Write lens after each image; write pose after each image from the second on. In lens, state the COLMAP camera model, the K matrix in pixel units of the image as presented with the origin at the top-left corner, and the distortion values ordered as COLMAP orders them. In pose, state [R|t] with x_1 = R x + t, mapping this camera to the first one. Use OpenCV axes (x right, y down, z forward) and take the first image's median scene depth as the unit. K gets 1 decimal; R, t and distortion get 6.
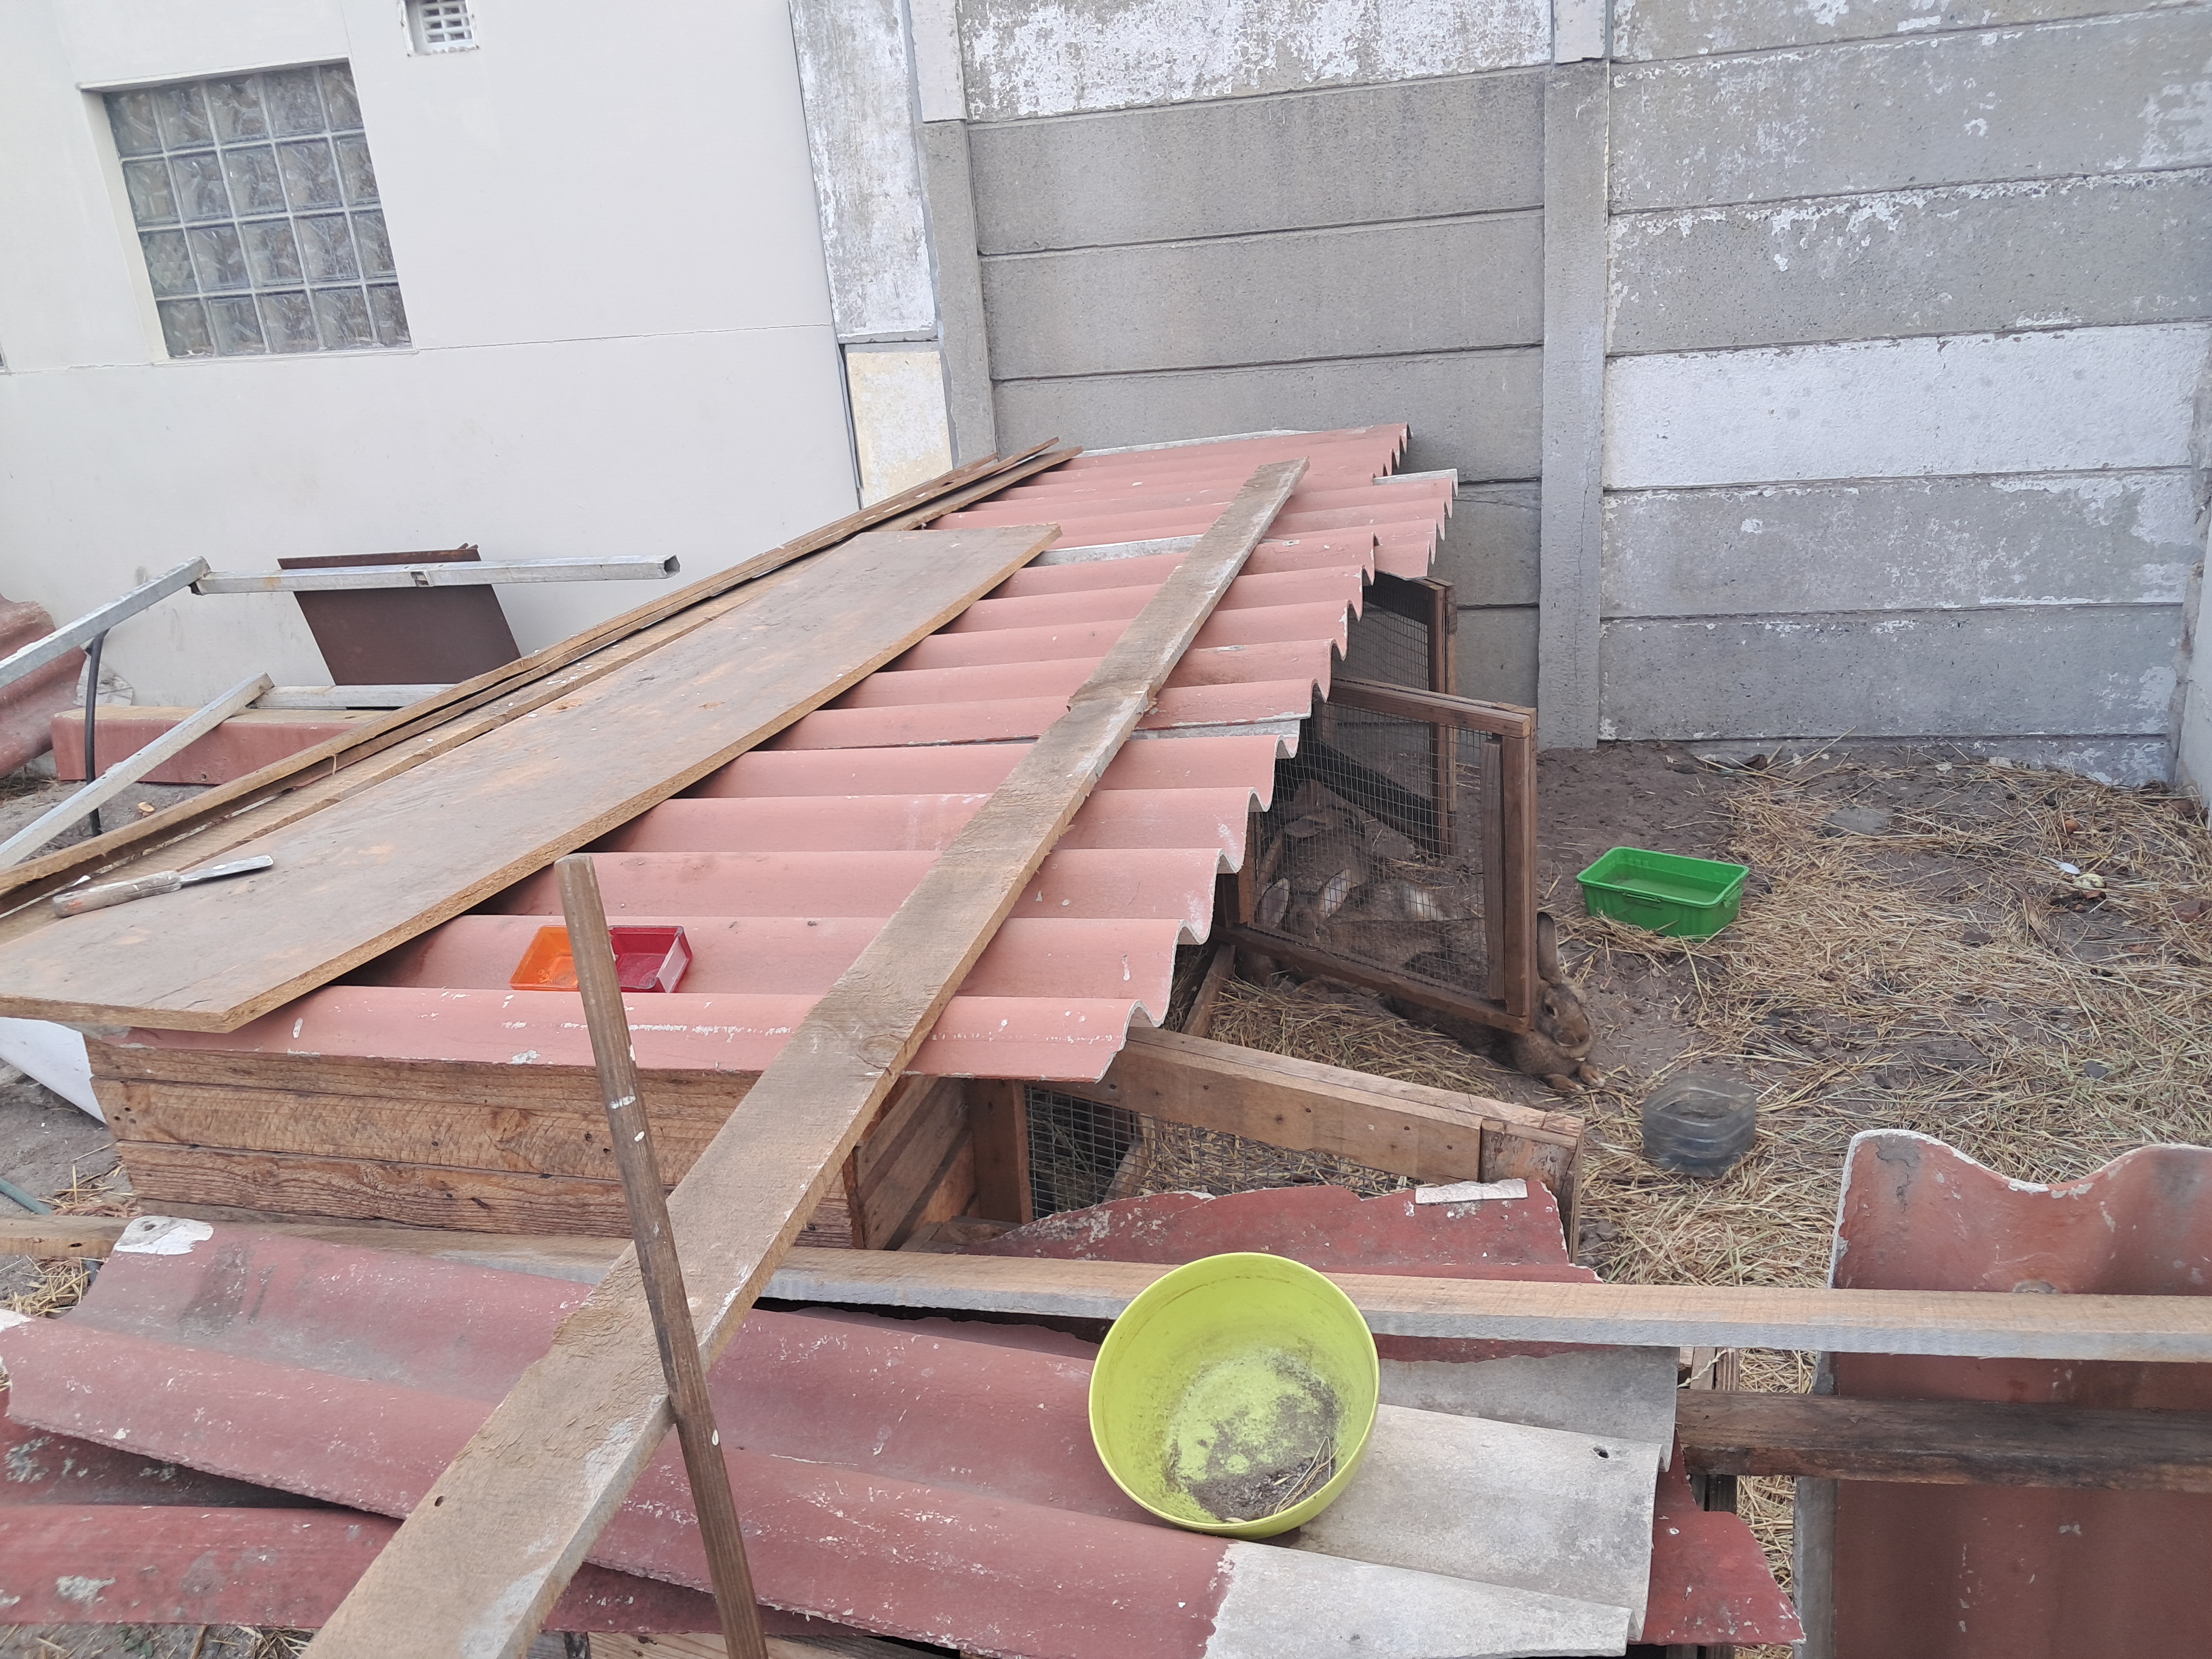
lens RADIAL K [[1748.3, 0, 1116.6], [0, 1748.3, 825.2], [0, 0, 1]] dist [0.026964, -0.046395]
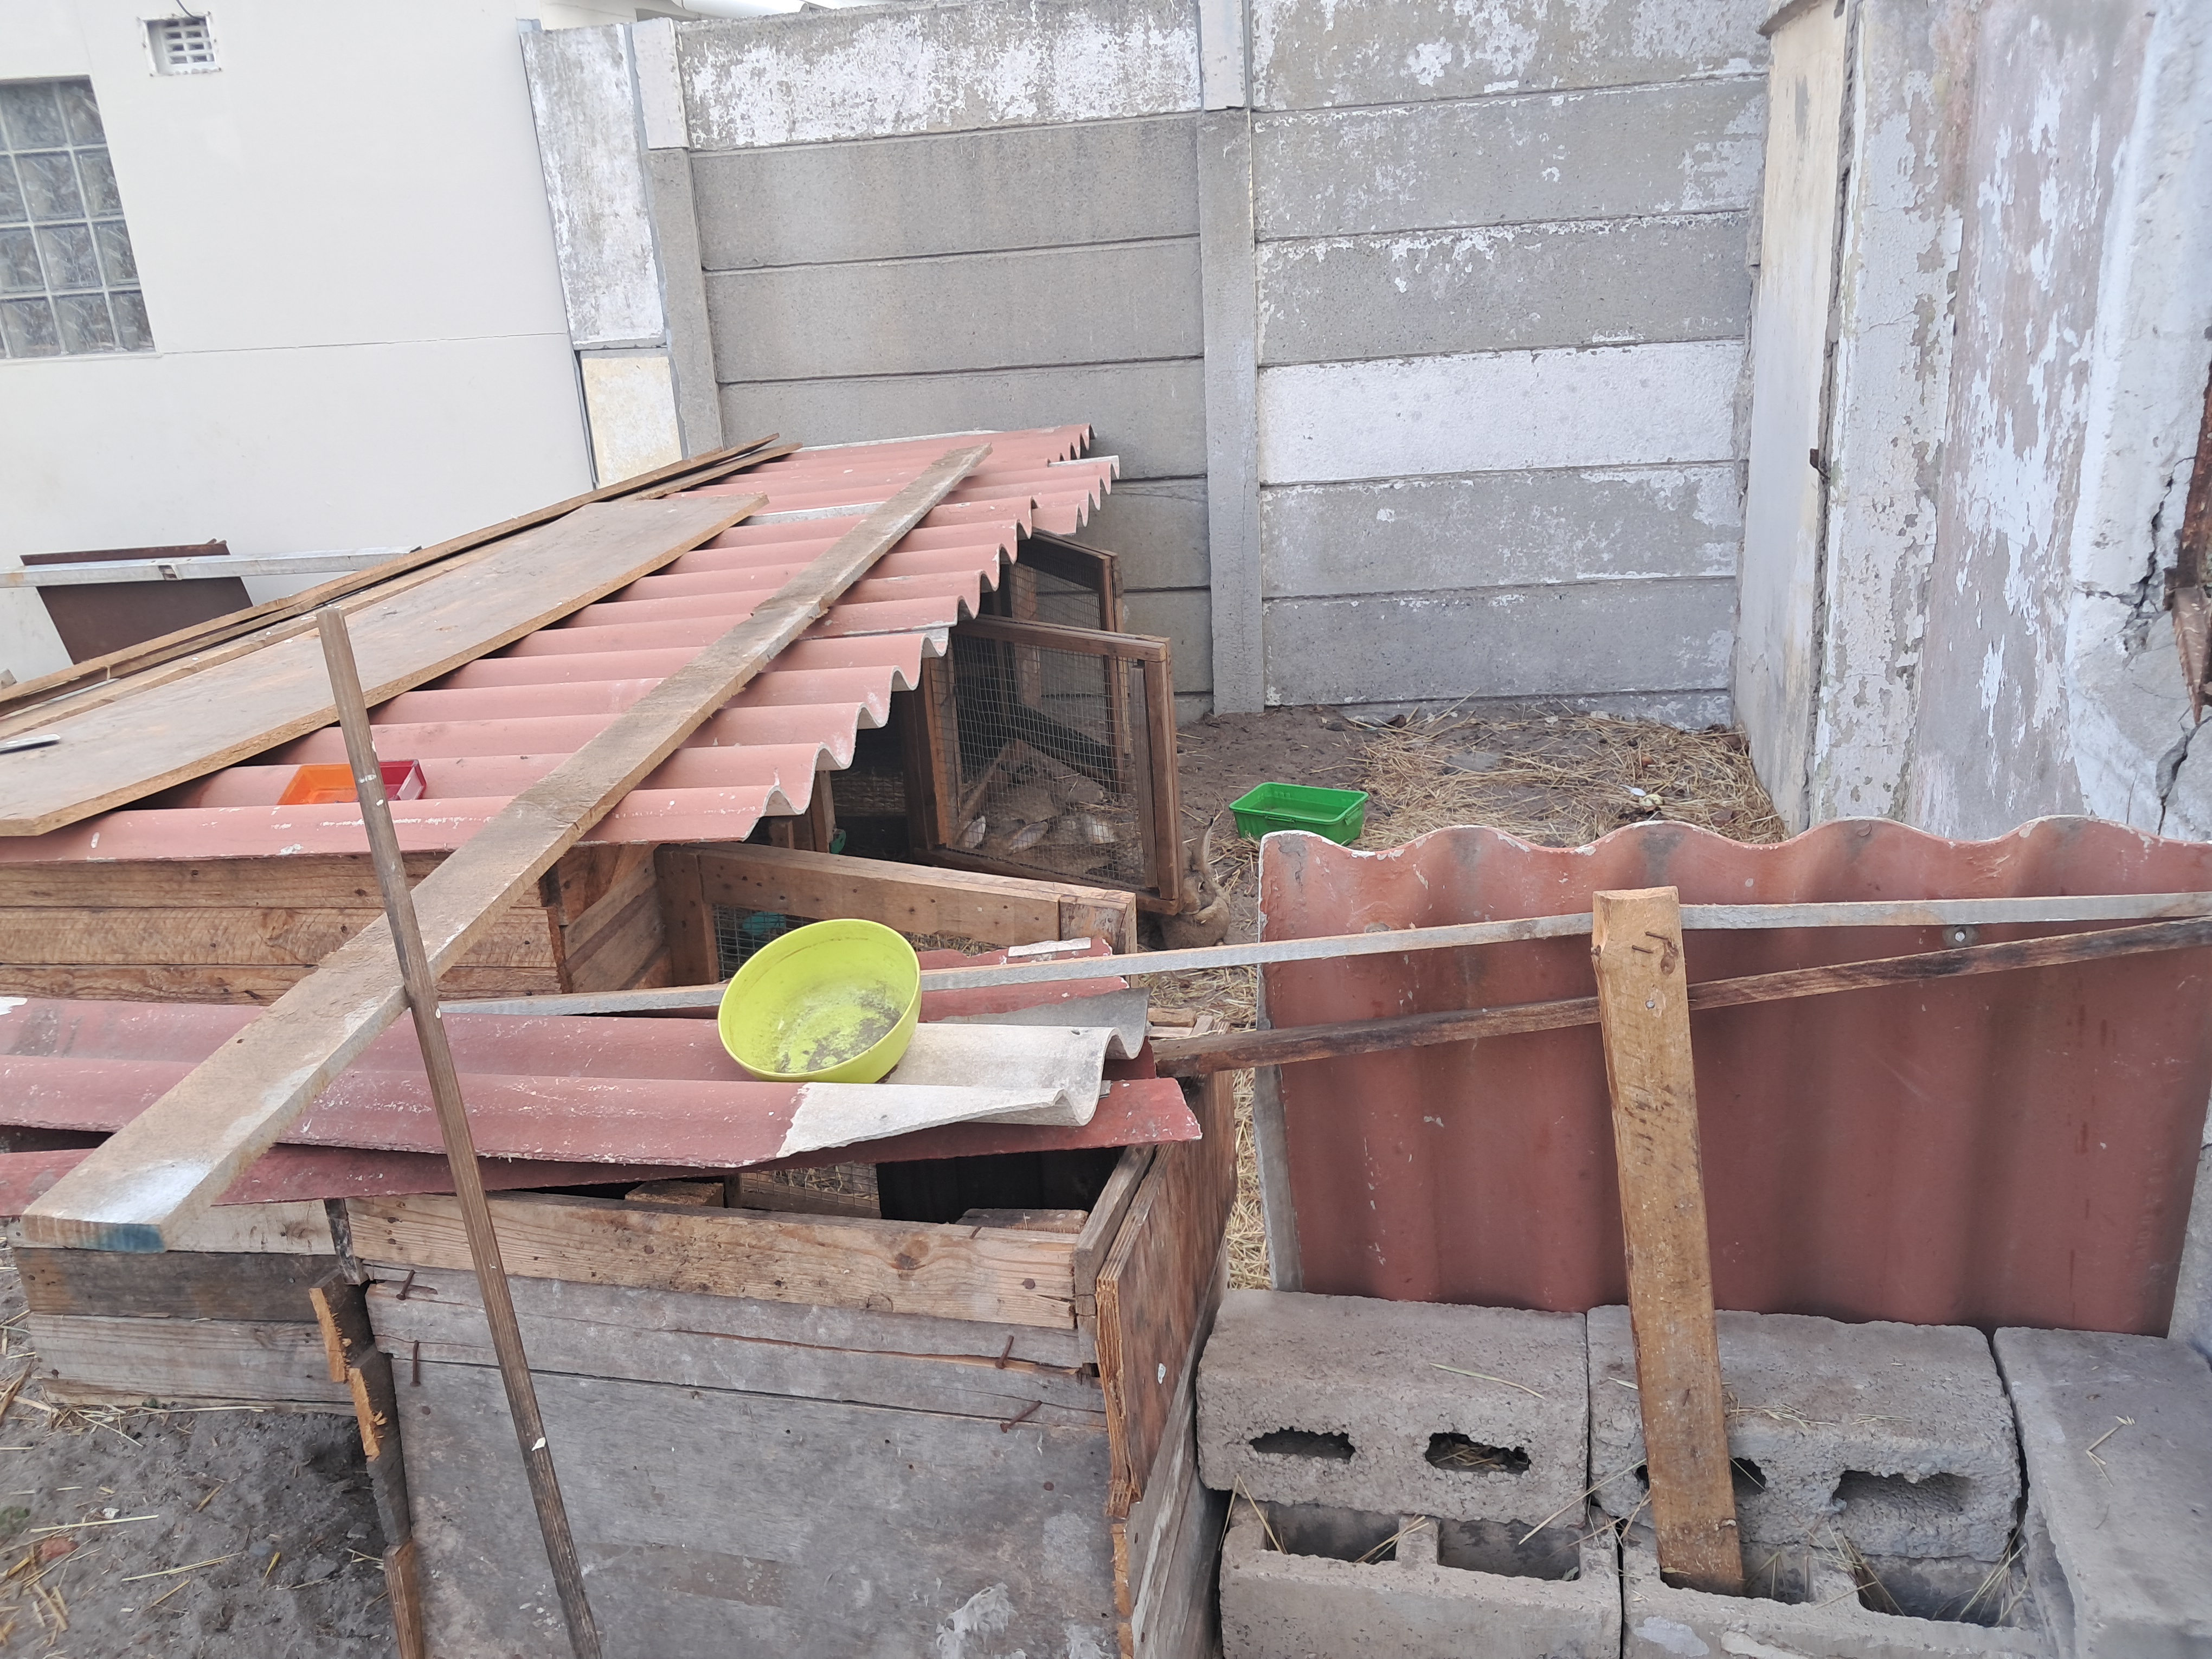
lens RADIAL K [[1731.7, 0, 1089.9], [0, 1731.7, 833.8], [0, 0, 1]] dist [0.098496, -0.126515]
pose [[0.993652, -0.021034, 0.110512, 0.035528], [0.023432, 0.999516, -0.020446, 0.059769], [-0.110028, 0.022905, 0.993665, -0.120682]]
